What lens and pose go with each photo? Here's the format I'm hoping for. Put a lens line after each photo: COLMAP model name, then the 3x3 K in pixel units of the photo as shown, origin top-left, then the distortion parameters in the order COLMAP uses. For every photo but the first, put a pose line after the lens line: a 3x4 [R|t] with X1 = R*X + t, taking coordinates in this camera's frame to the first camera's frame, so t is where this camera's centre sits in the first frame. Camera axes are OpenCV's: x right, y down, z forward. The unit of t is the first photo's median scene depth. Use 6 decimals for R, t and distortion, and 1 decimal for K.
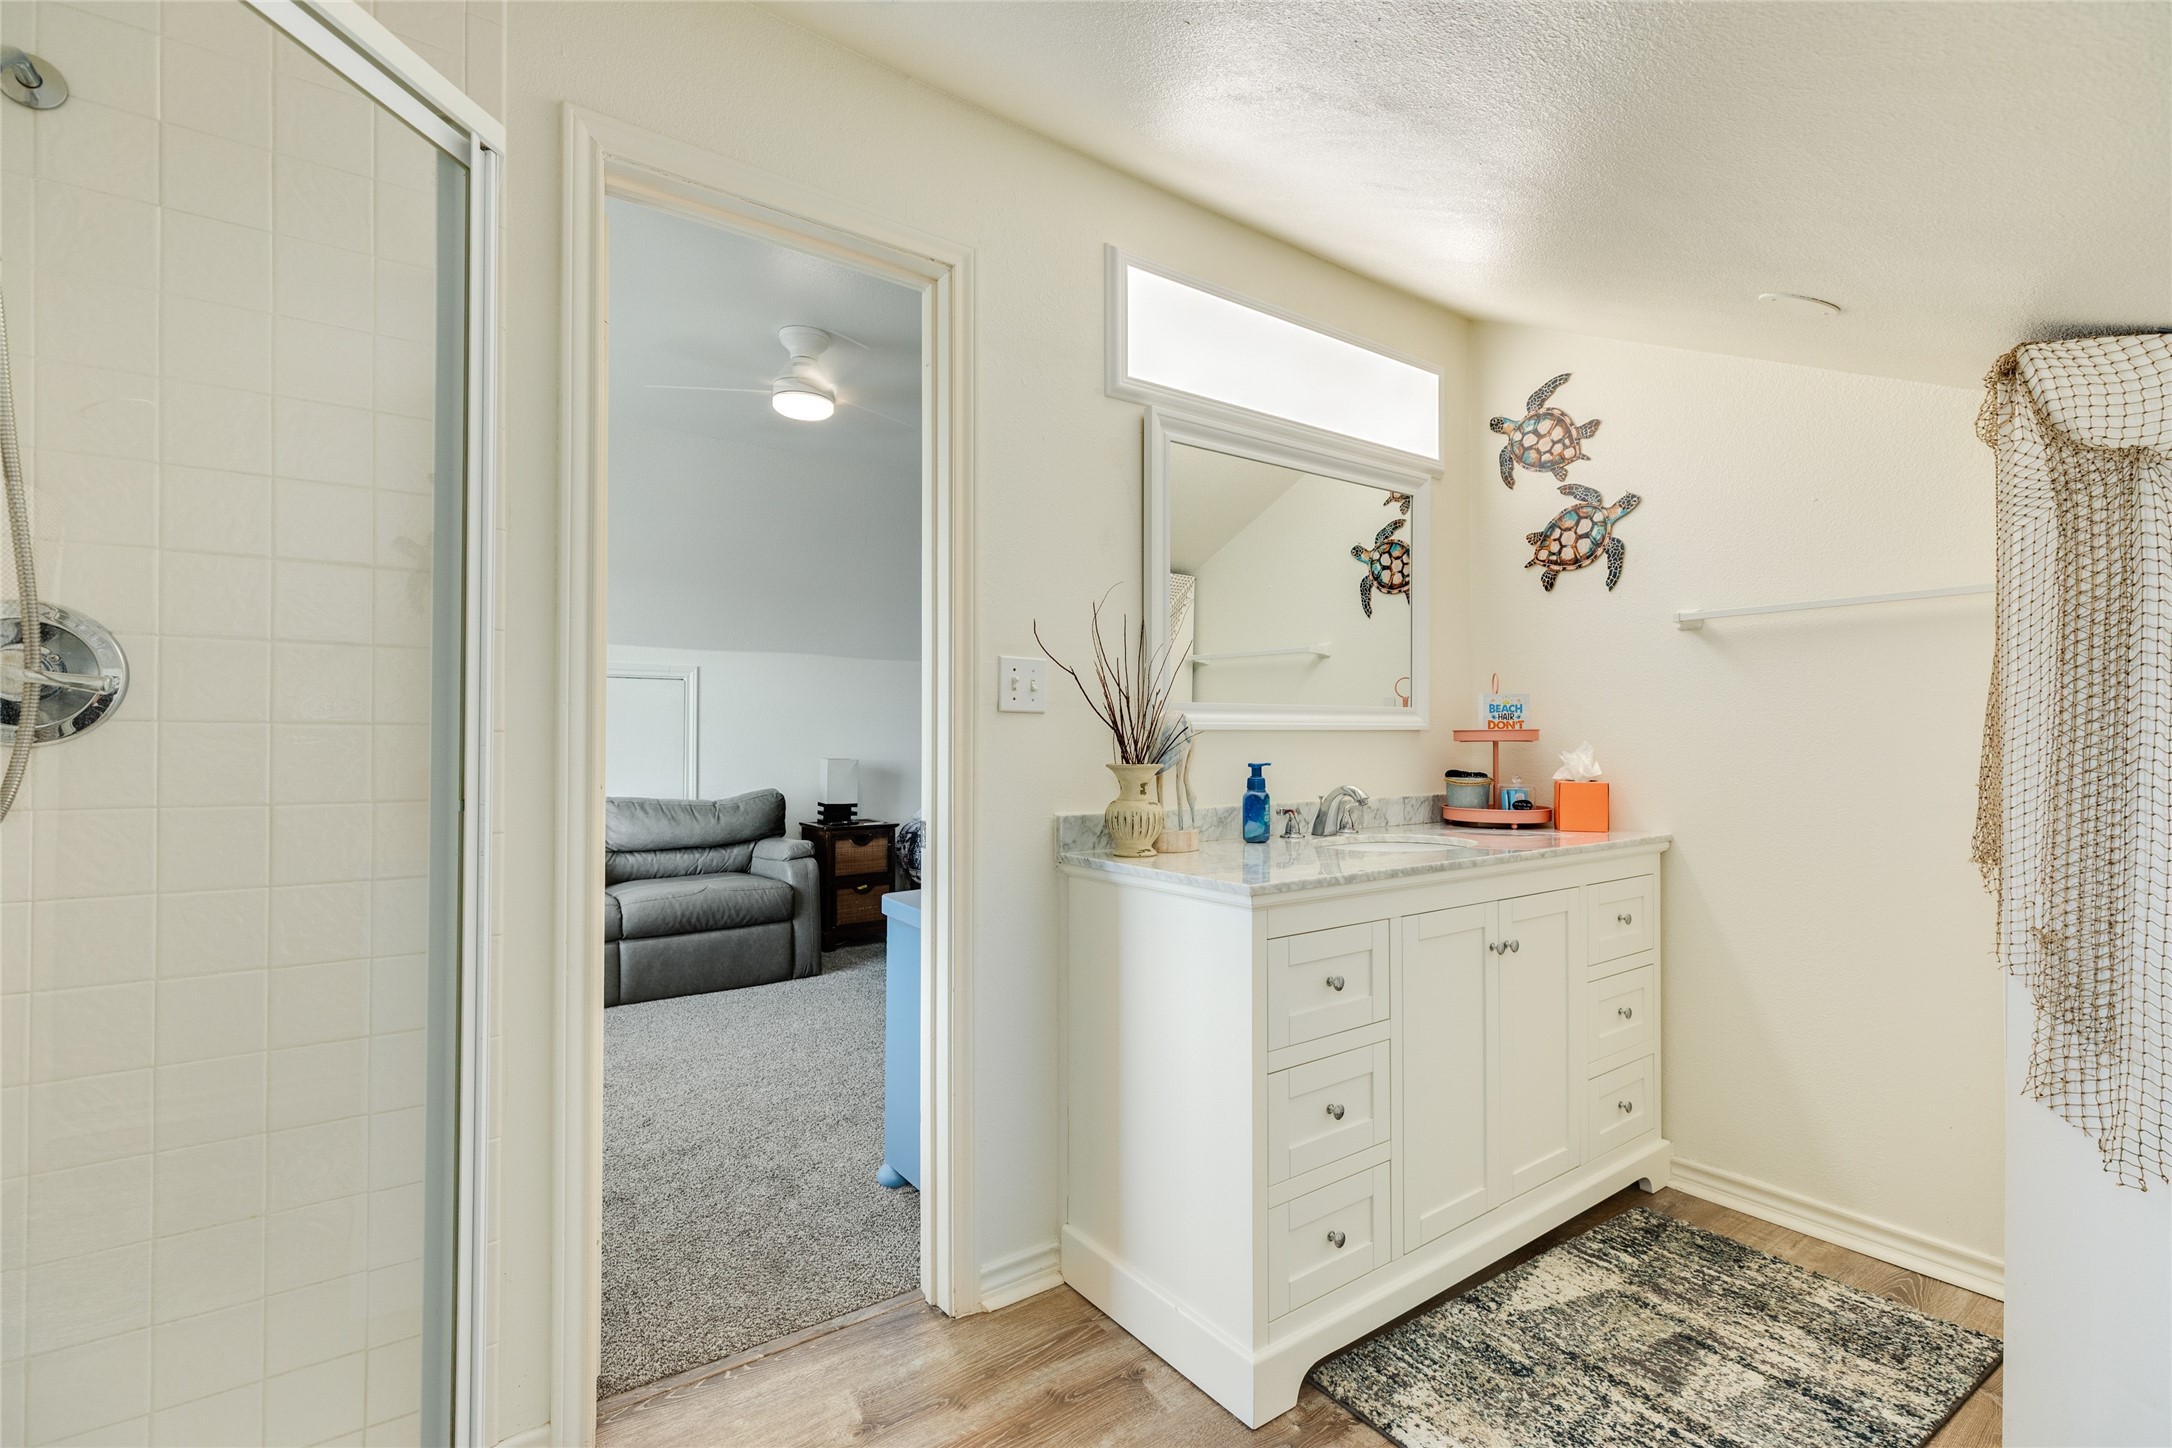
lens RADIAL K [[990.8, 0, 1081.5], [0, 990.8, 728.9], [0, 0, 1]] dist [0.016684, 0.001128]
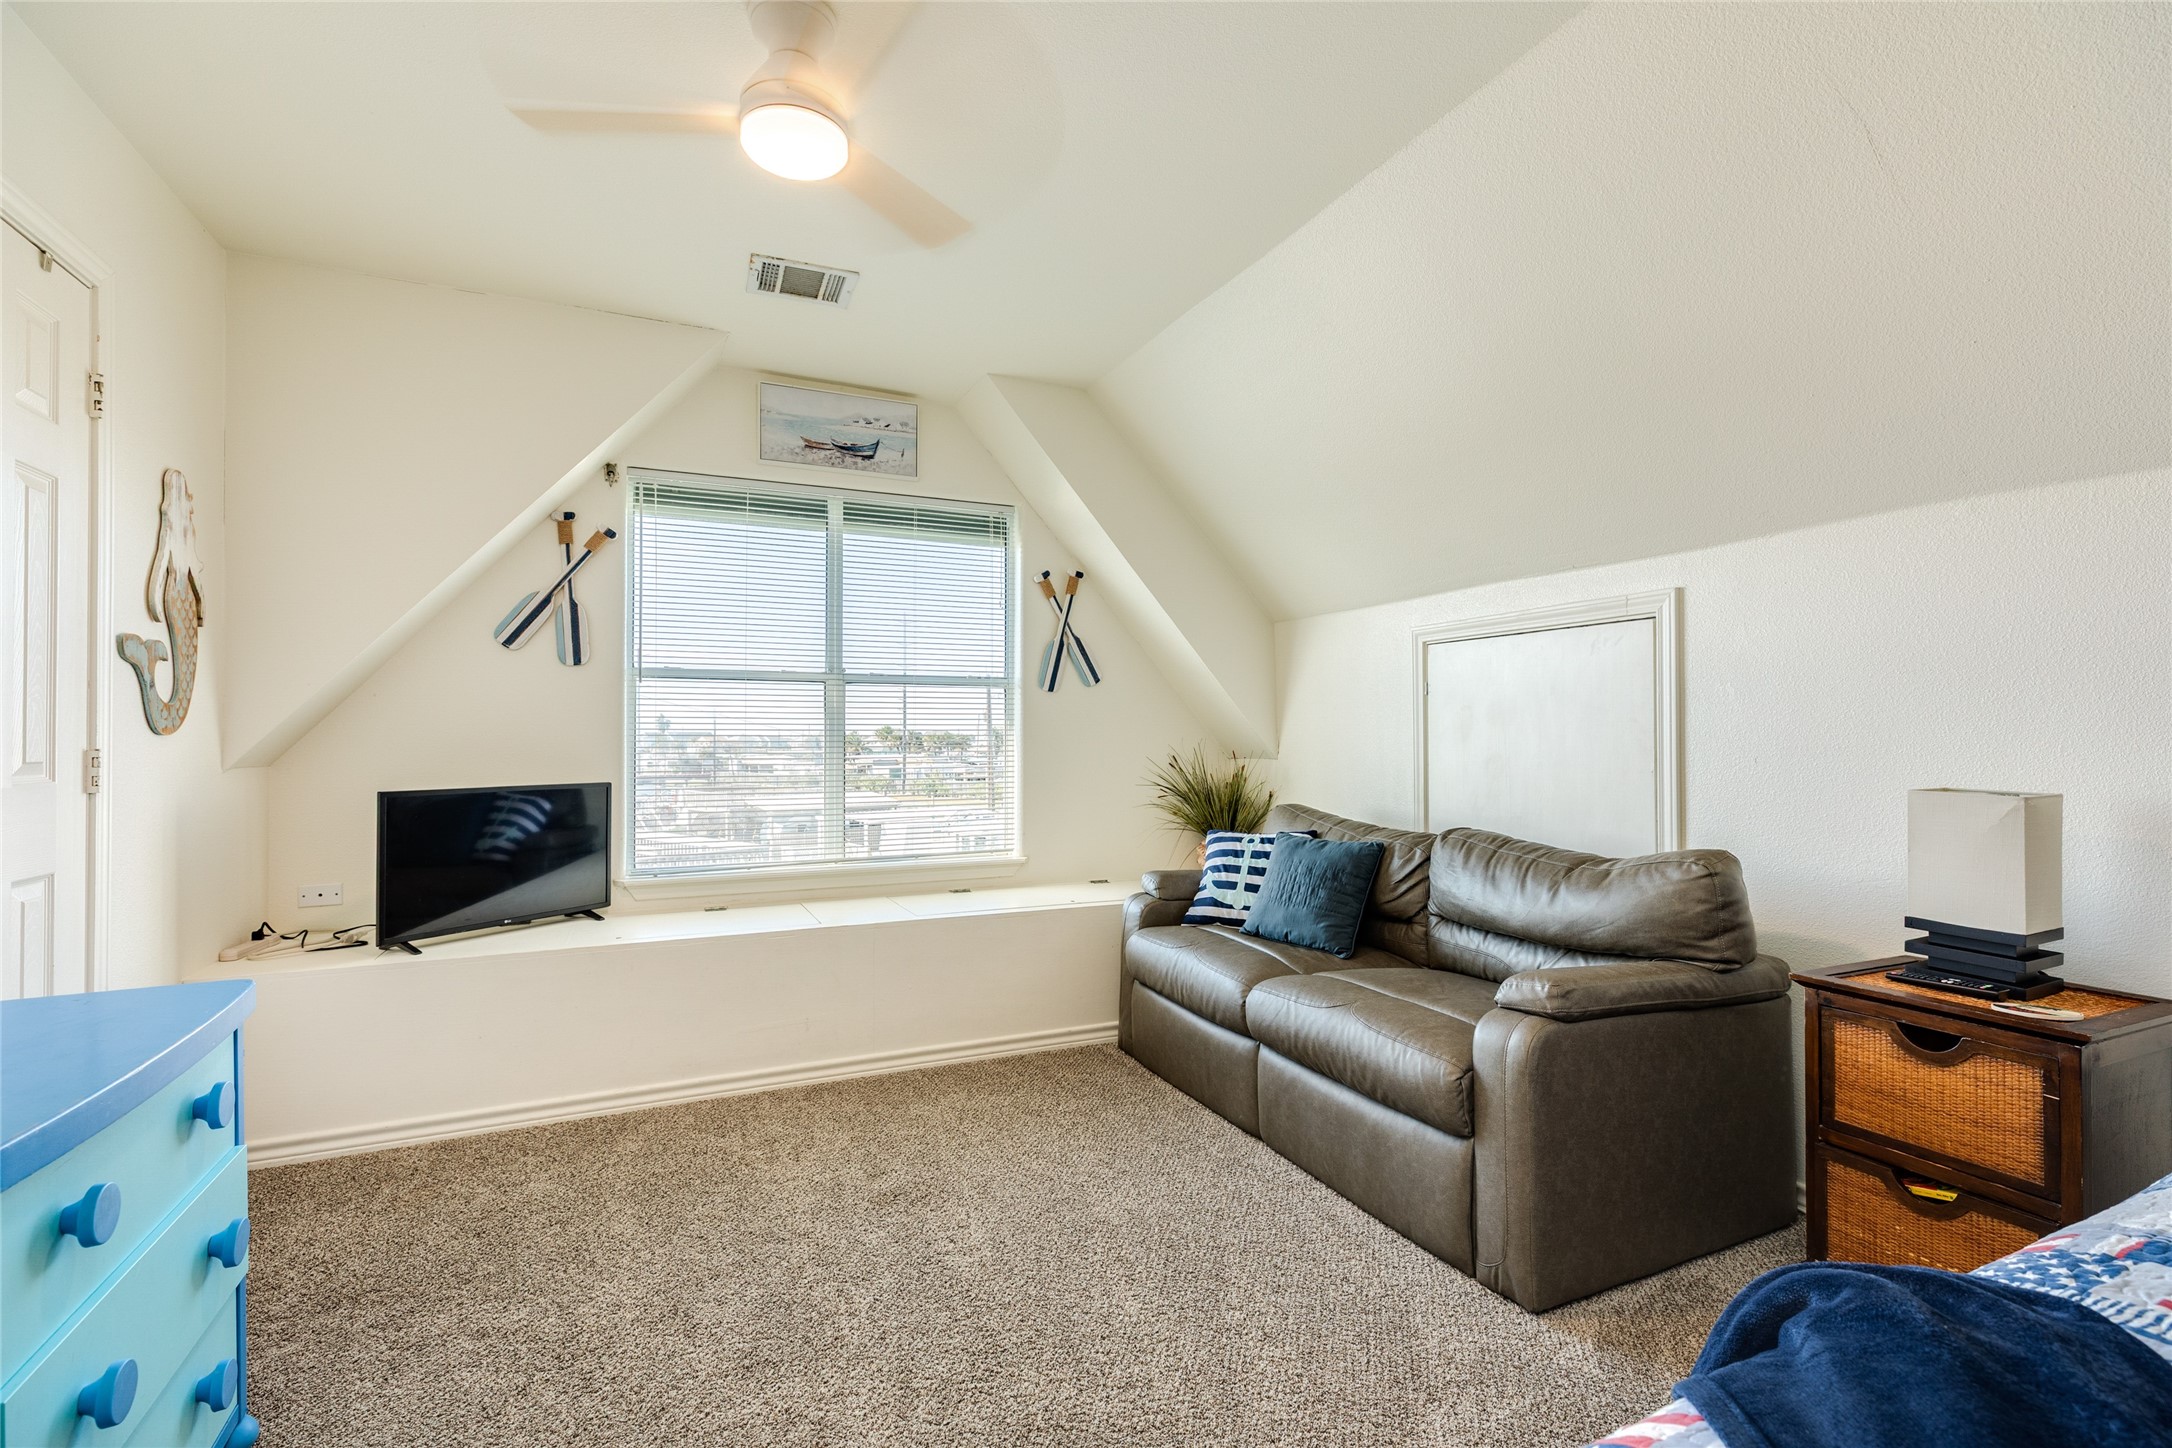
lens RADIAL K [[990.8, 0, 1085.6], [0, 990.8, 729.0], [0, 0, 1]] dist [0.016684, 0.001128]
pose [[-0.203183, -0.009102, -0.979099, 0.156505], [0.005466, 0.999931, -0.010430, 0.011908], [0.979126, -0.007471, -0.203119, 0.817200]]
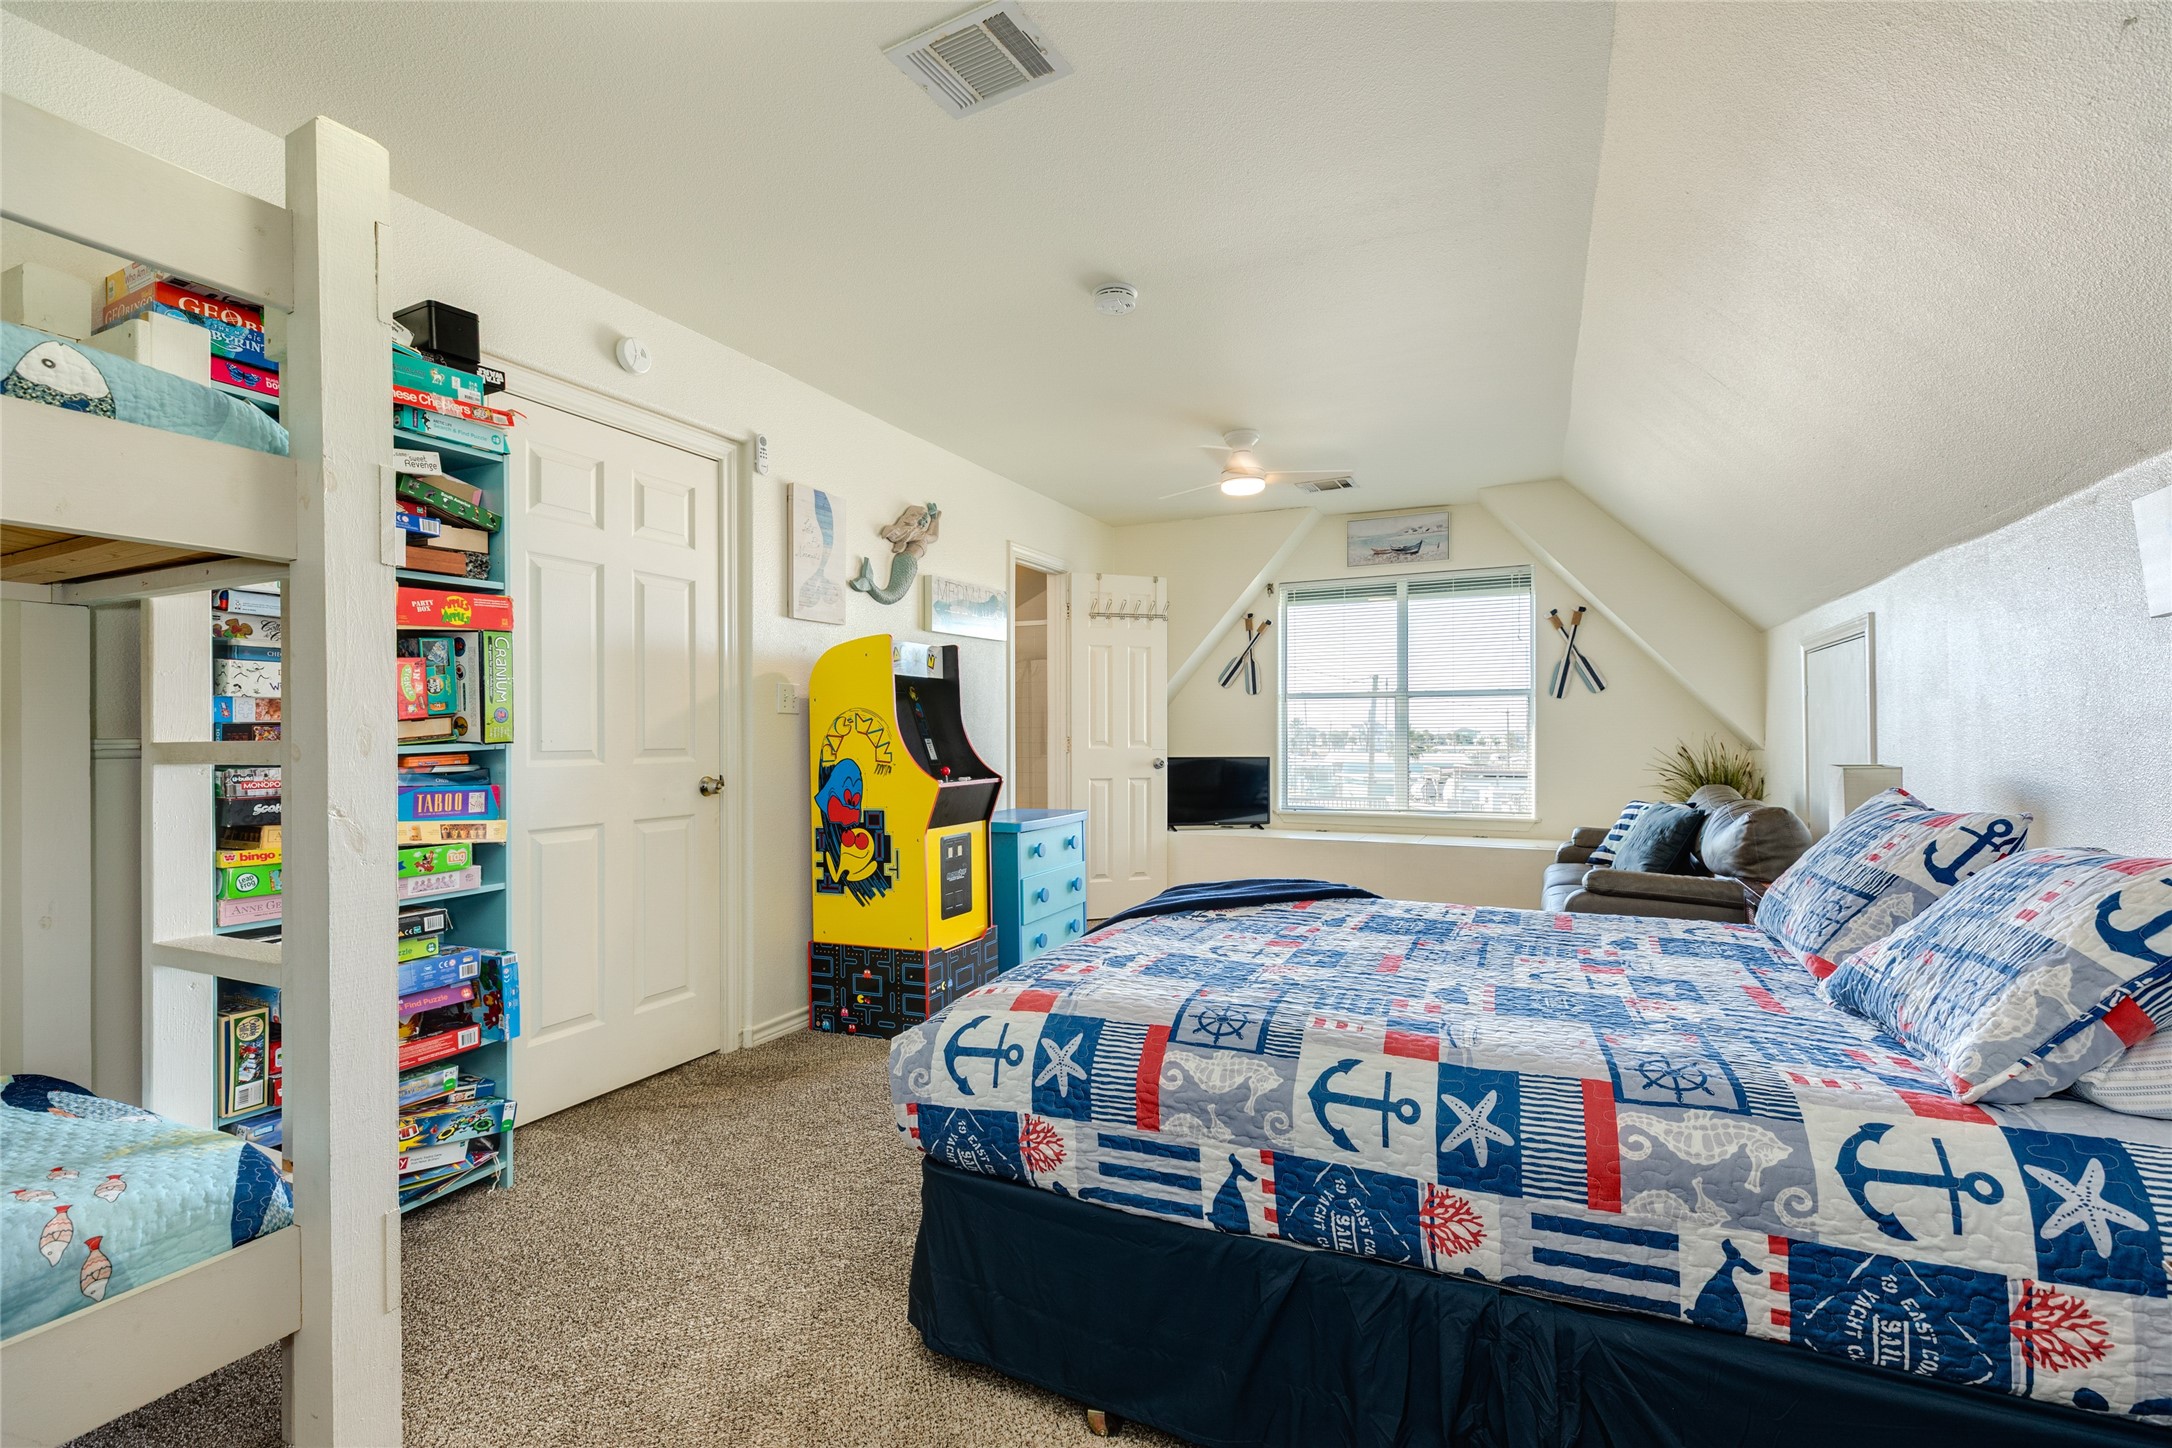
lens RADIAL K [[990.8, 0, 1086.2], [0, 990.8, 731.7], [0, 0, 1]] dist [0.016684, 0.001128]
pose [[-0.876711, -0.001164, -0.481016, 0.333770], [0.003711, 0.999951, -0.009184, 0.017491], [0.481003, -0.009836, -0.876664, 1.273984]]
